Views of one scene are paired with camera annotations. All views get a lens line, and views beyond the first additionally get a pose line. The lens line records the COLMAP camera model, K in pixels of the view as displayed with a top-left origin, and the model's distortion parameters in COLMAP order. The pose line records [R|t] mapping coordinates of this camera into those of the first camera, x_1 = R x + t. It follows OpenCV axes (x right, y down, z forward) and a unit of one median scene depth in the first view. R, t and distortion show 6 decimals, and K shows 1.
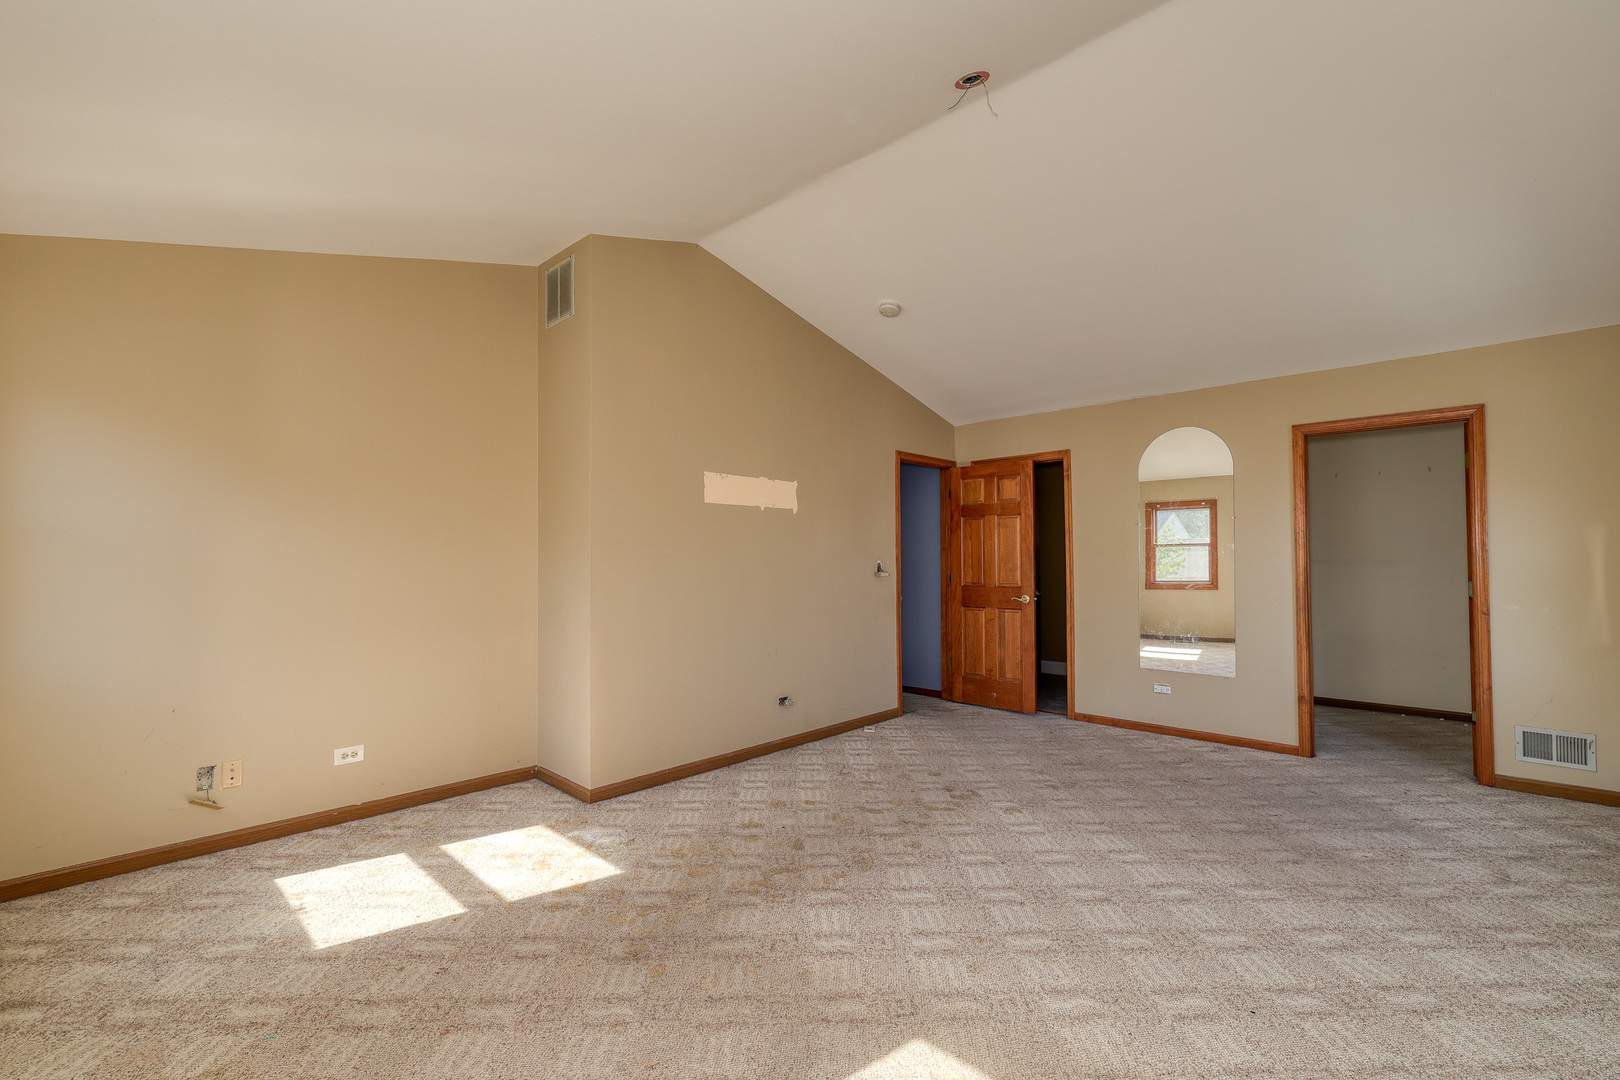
lens RADIAL K [[688.4, 0, 810.8], [0, 688.4, 533.3], [0, 0, 1]] dist [-0.000239, 0.000742]
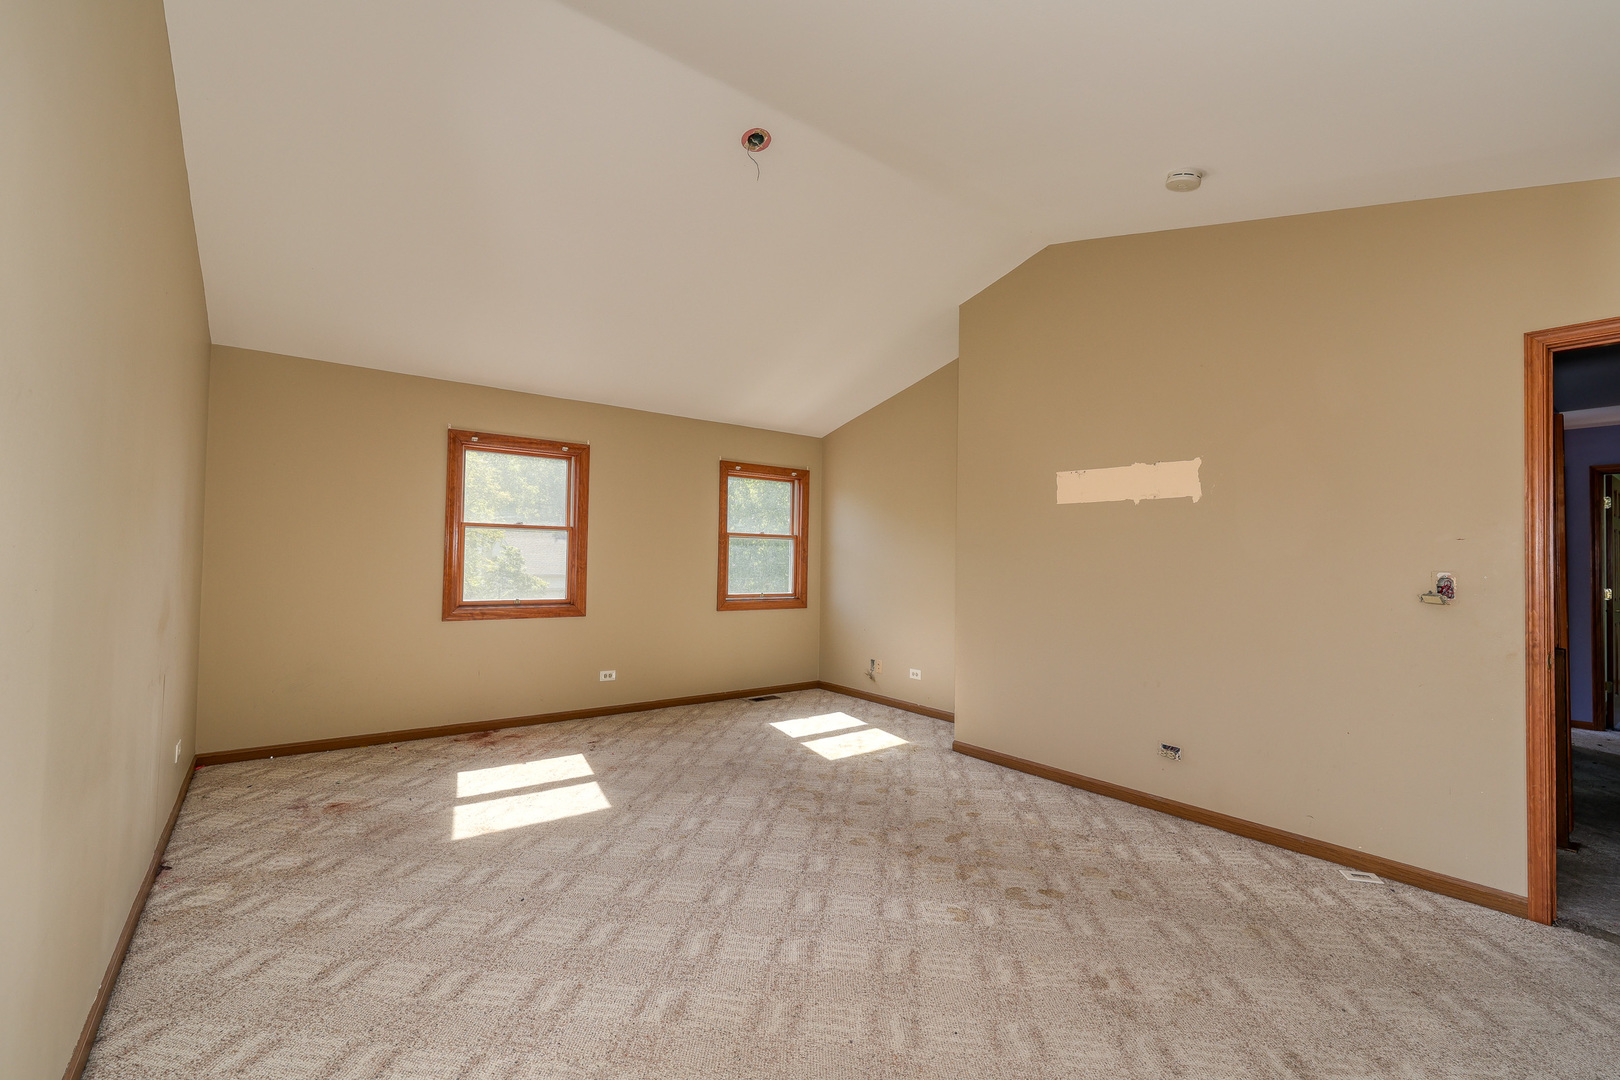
lens RADIAL K [[688.4, 0, 810.8], [0, 688.4, 533.3], [0, 0, 1]] dist [-0.000239, 0.000742]
pose [[-0.142201, -0.037211, -0.989138, 1.053148], [0.020361, 0.998972, -0.040508, 0.035630], [0.989628, -0.025900, -0.141297, 0.975403]]
